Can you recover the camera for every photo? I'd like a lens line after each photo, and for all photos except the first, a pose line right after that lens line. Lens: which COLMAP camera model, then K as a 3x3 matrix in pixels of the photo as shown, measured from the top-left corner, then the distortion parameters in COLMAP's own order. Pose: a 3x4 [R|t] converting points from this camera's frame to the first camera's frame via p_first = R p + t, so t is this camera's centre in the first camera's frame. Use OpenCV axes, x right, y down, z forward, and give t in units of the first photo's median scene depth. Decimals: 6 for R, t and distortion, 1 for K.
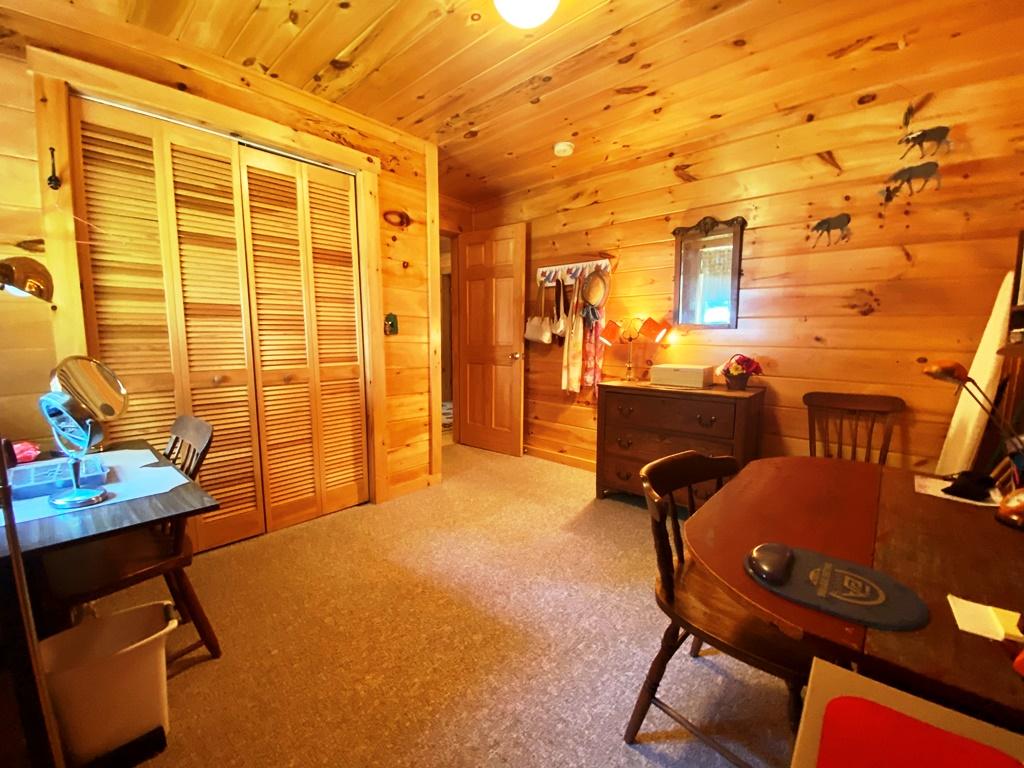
lens RADIAL K [[427.0, 0, 503.6], [0, 427.0, 390.3], [0, 0, 1]] dist [-0.000404, -0.017630]
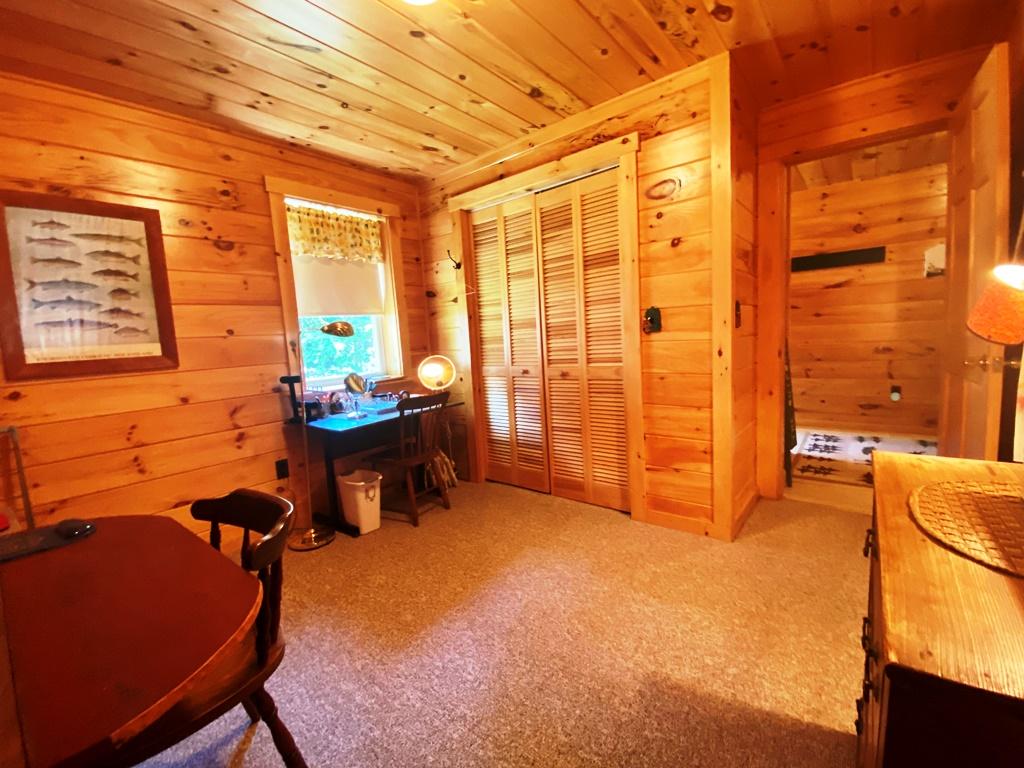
lens RADIAL K [[427.0, 0, 503.6], [0, 427.0, 390.3], [0, 0, 1]] dist [-0.000404, -0.017630]
pose [[0.037207, 0.110473, -0.993182, 0.662015], [-0.066481, 0.991943, 0.107844, -0.100719], [0.997094, 0.062015, 0.044251, 0.769901]]
